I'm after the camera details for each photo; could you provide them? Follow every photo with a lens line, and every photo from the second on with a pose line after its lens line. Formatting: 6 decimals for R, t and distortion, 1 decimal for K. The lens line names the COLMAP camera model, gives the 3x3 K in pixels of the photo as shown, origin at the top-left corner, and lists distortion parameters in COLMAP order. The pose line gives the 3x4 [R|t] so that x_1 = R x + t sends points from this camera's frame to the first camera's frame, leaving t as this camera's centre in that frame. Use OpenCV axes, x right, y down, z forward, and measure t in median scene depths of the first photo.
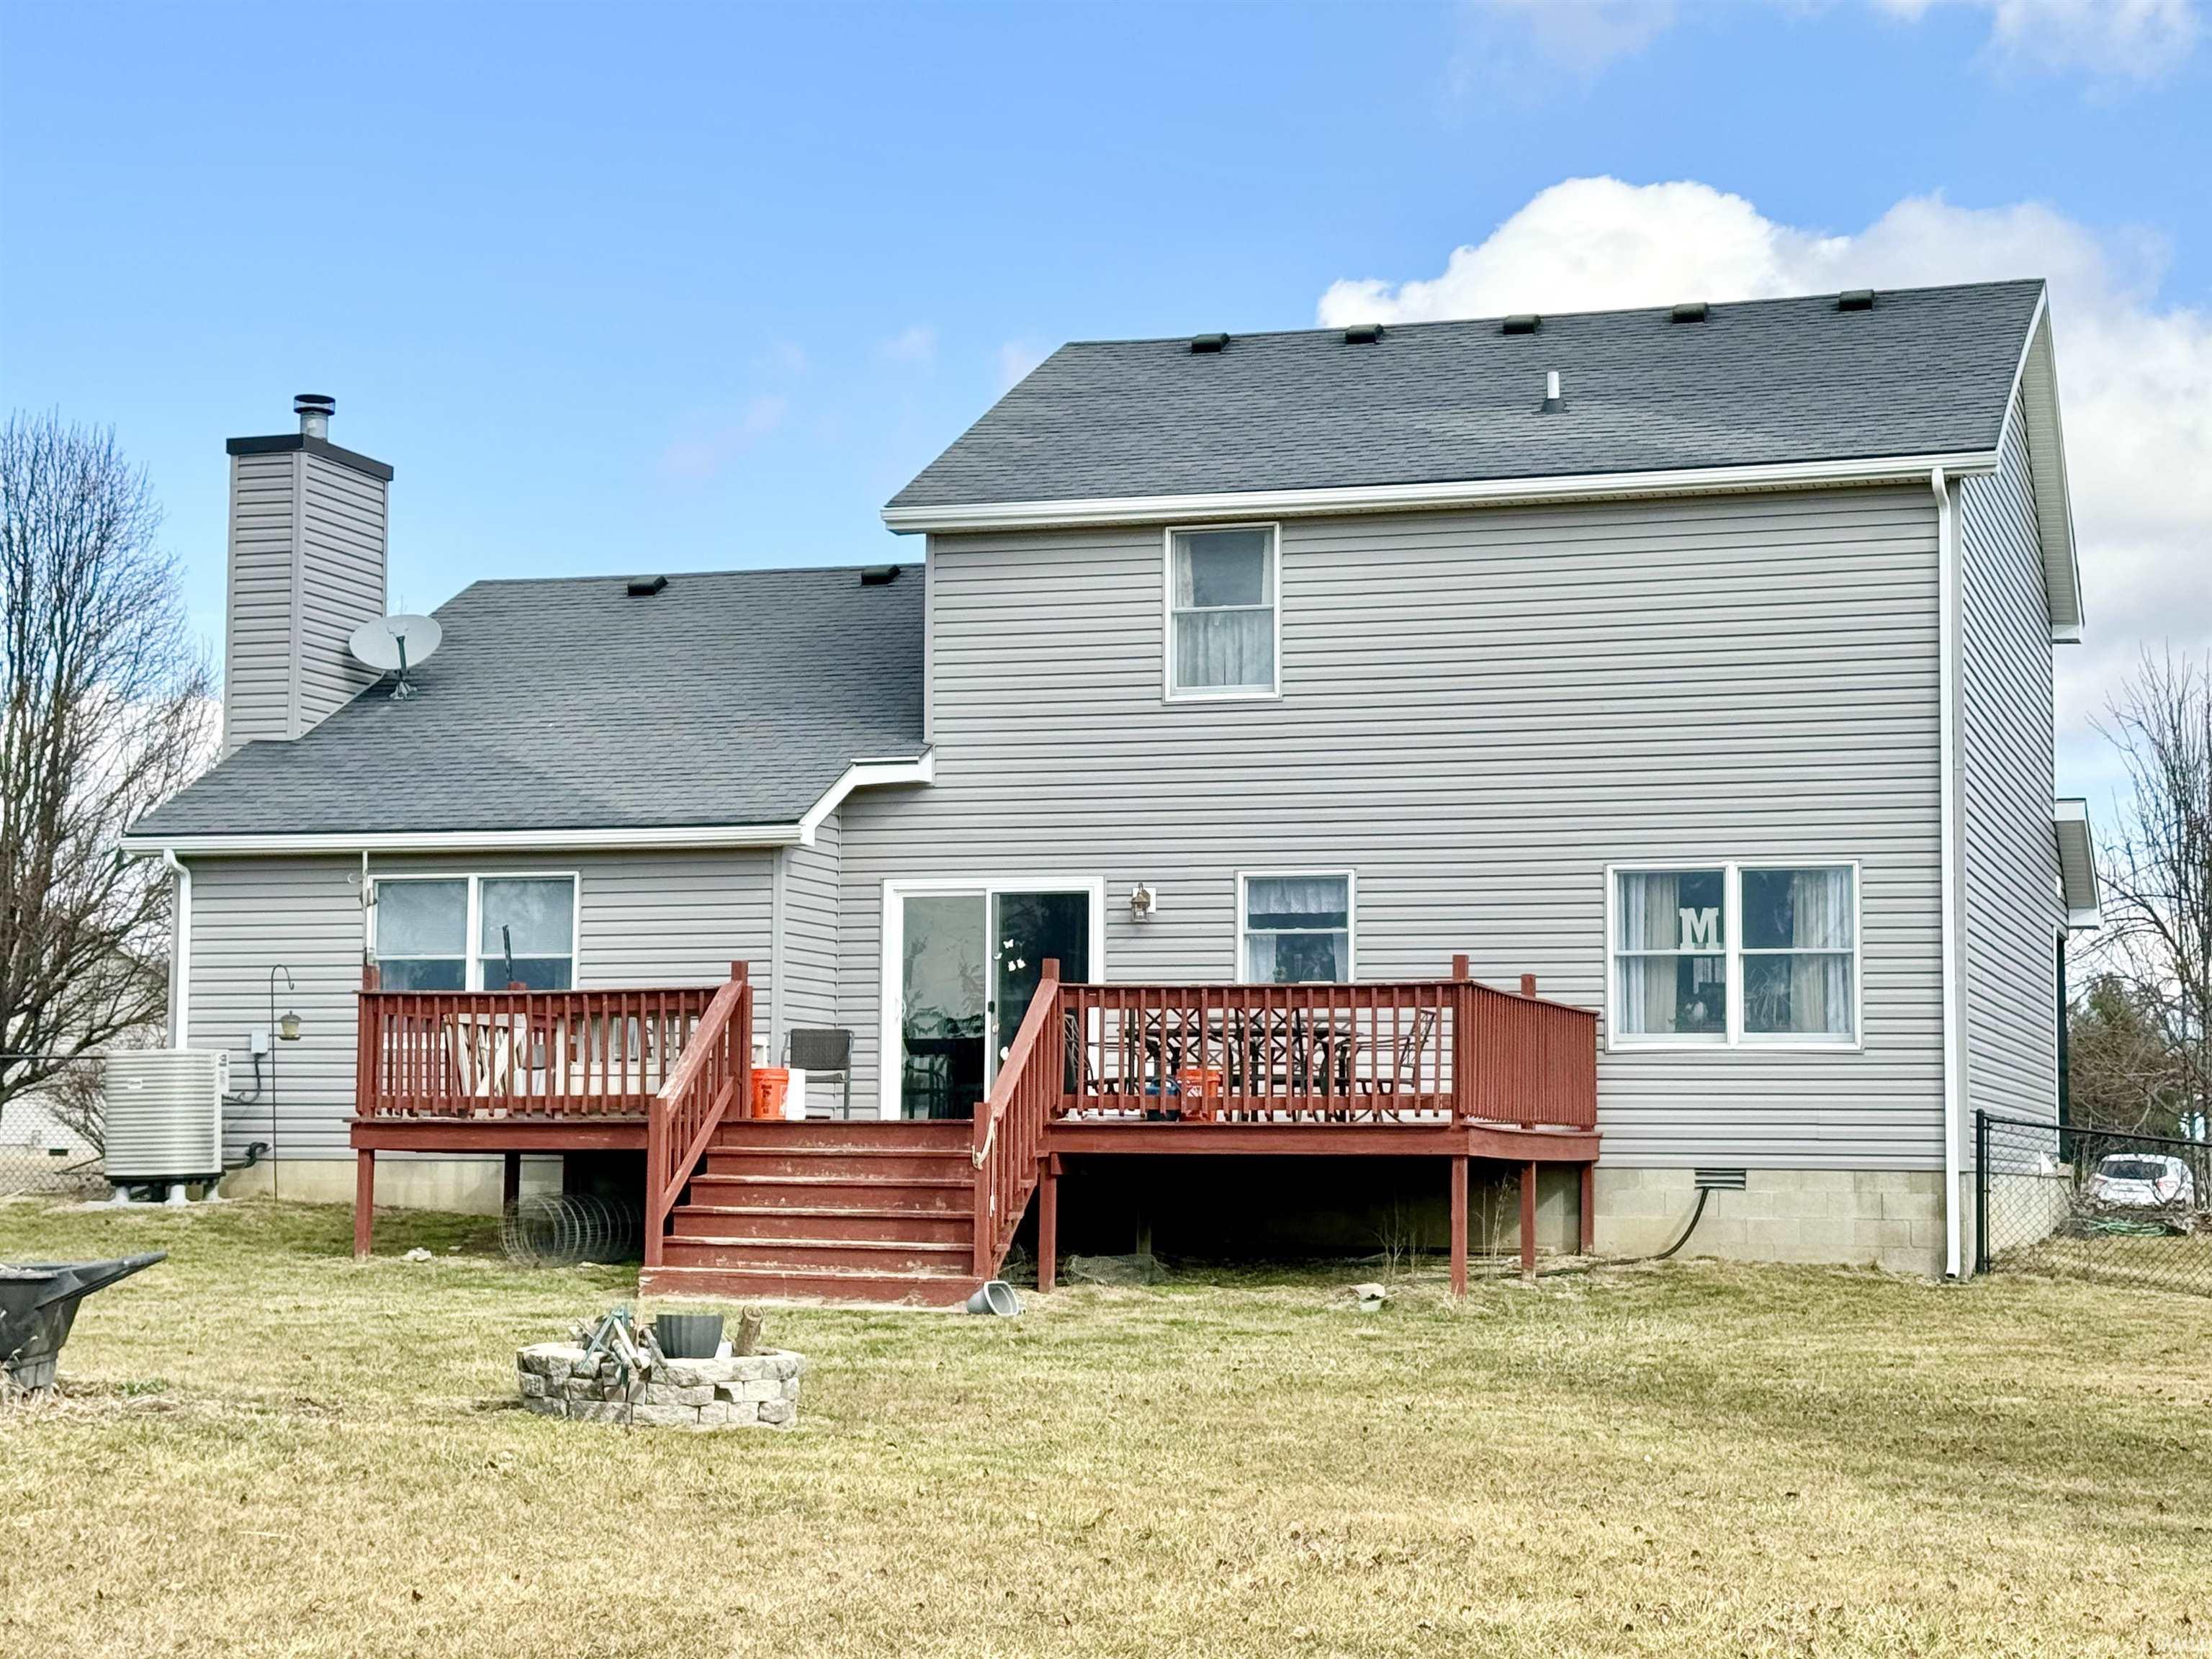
lens RADIAL K [[3965.7, 0, 1104.8], [0, 3965.7, 840.0], [0, 0, 1]] dist [0.135300, 0.000000]
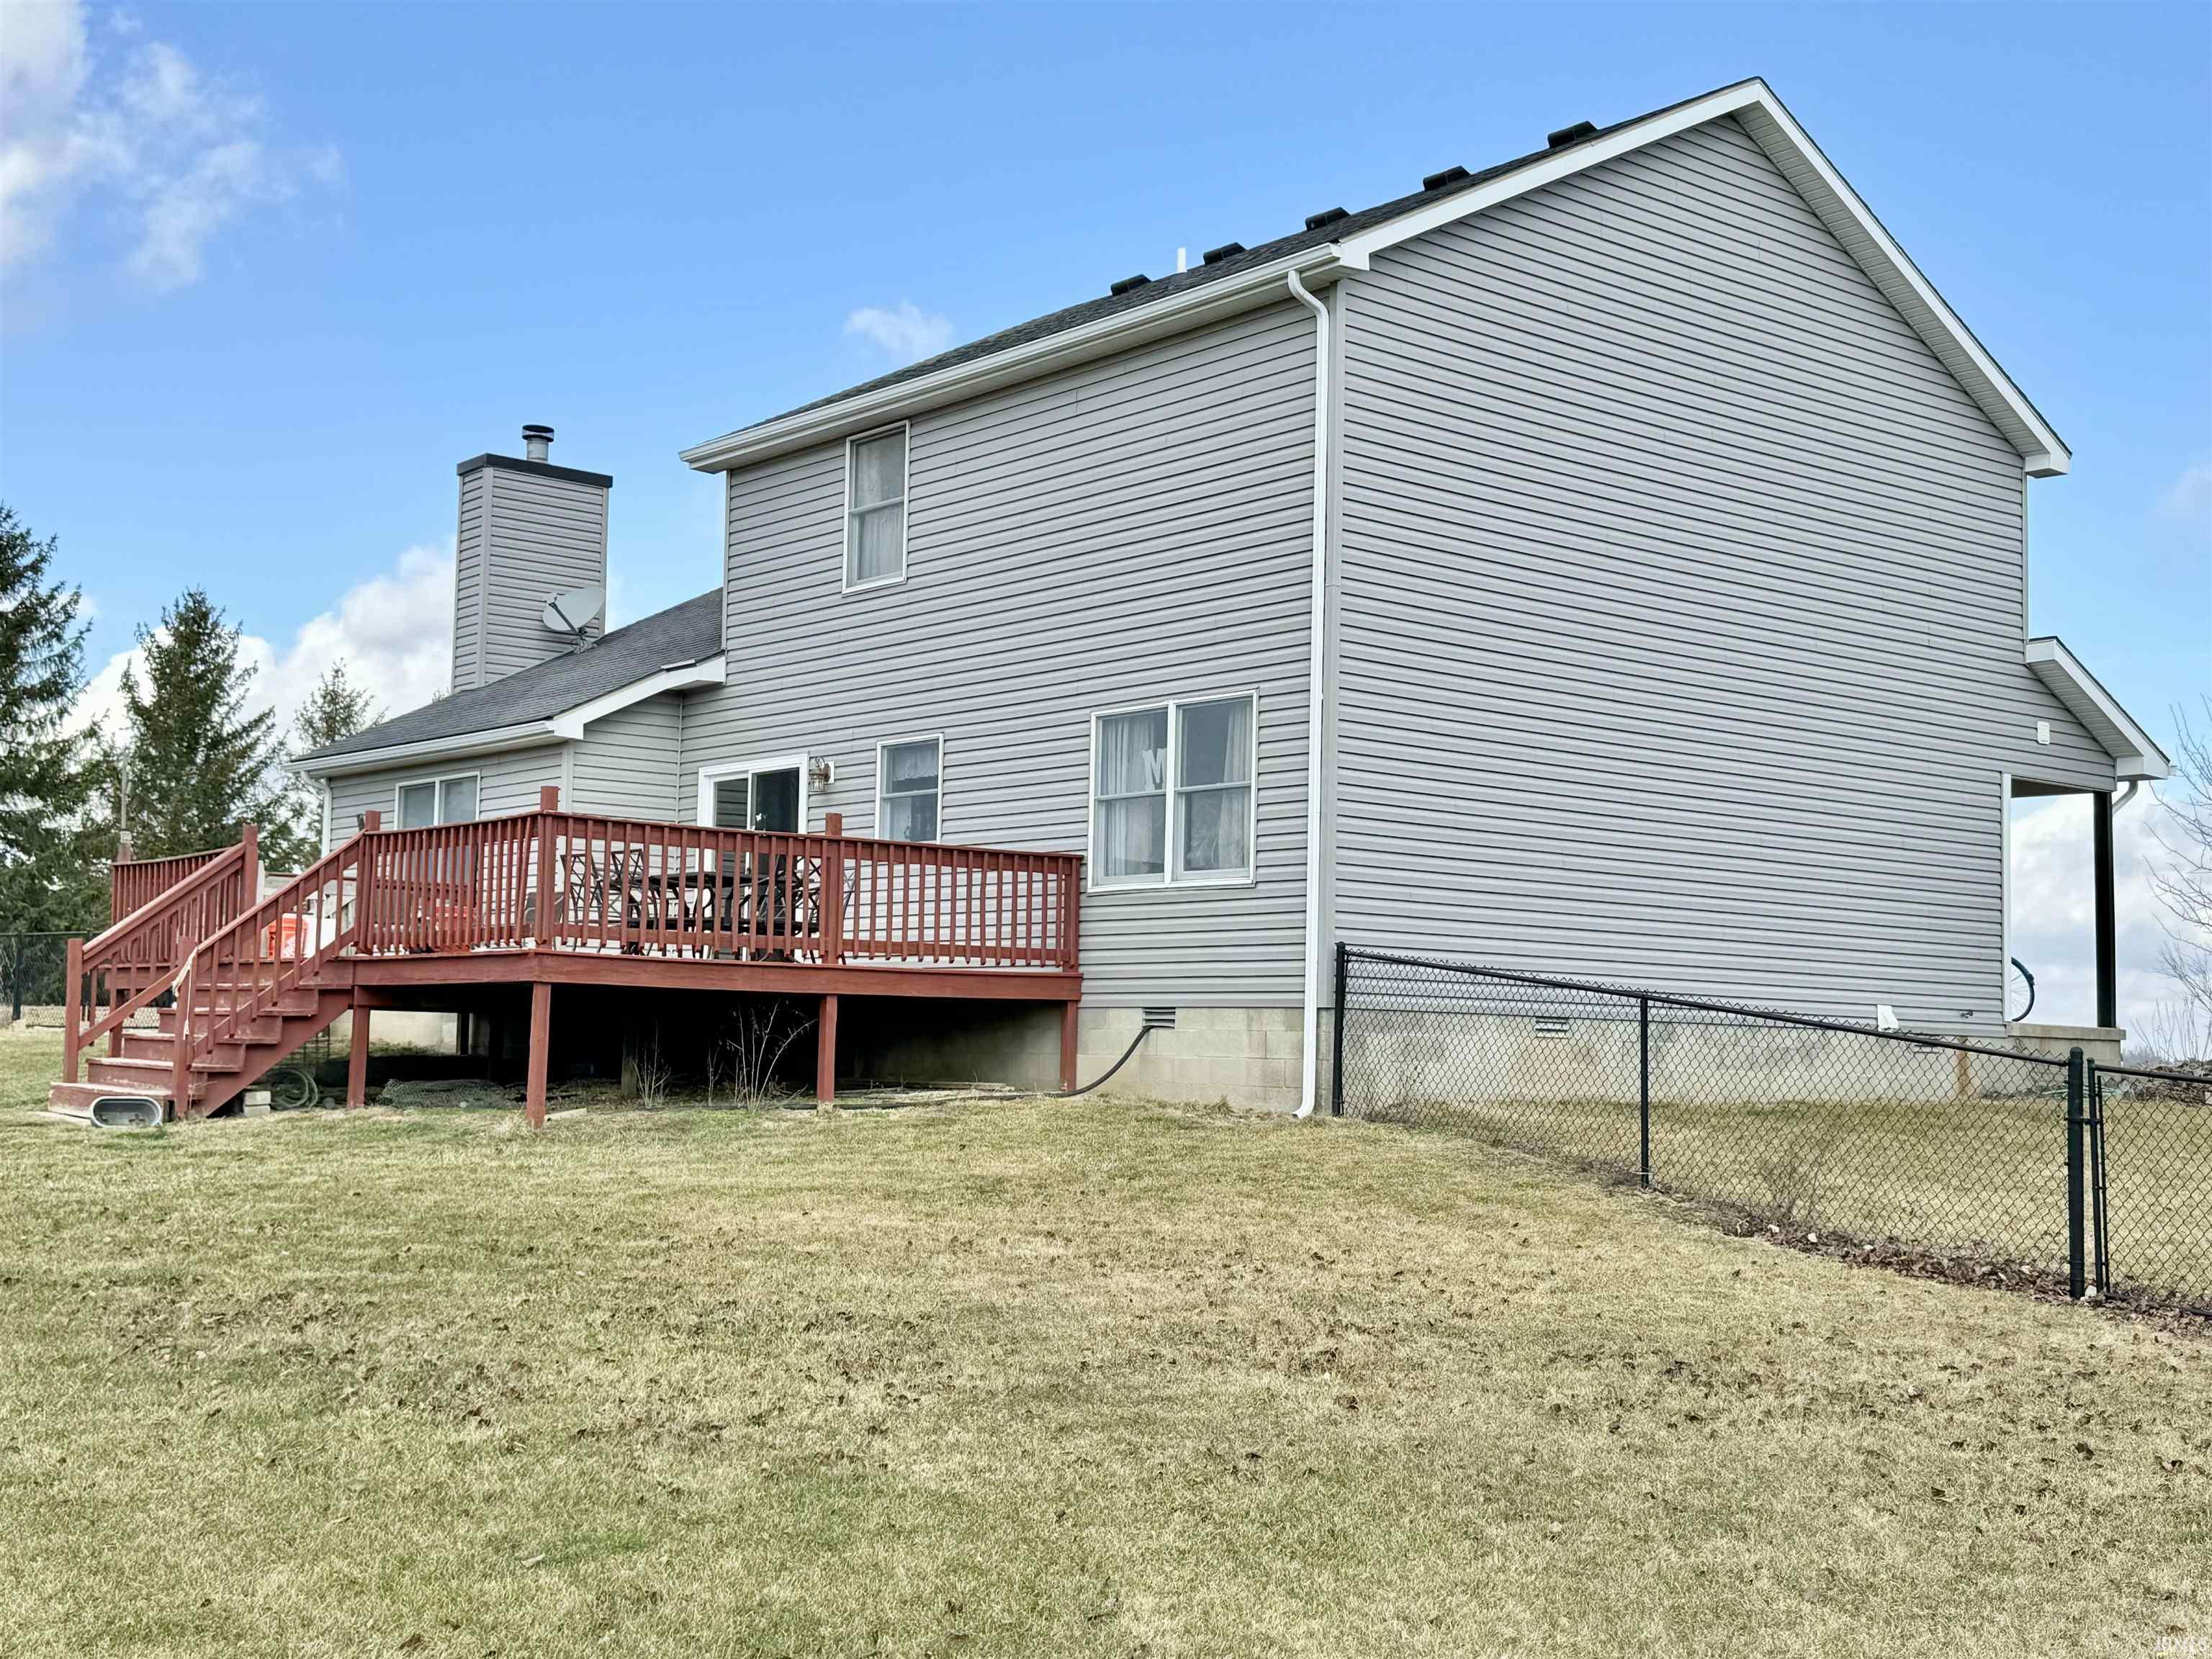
lens RADIAL K [[2662.0, 0, 1105.8], [0, 2662.0, 823.9], [0, 0, 1]] dist [0.137808, 0.000000]
pose [[0.838634, -0.037309, -0.543416, 0.501108], [0.032018, 0.999303, -0.019197, 0.048222], [0.543753, -0.001300, 0.839244, 0.425721]]
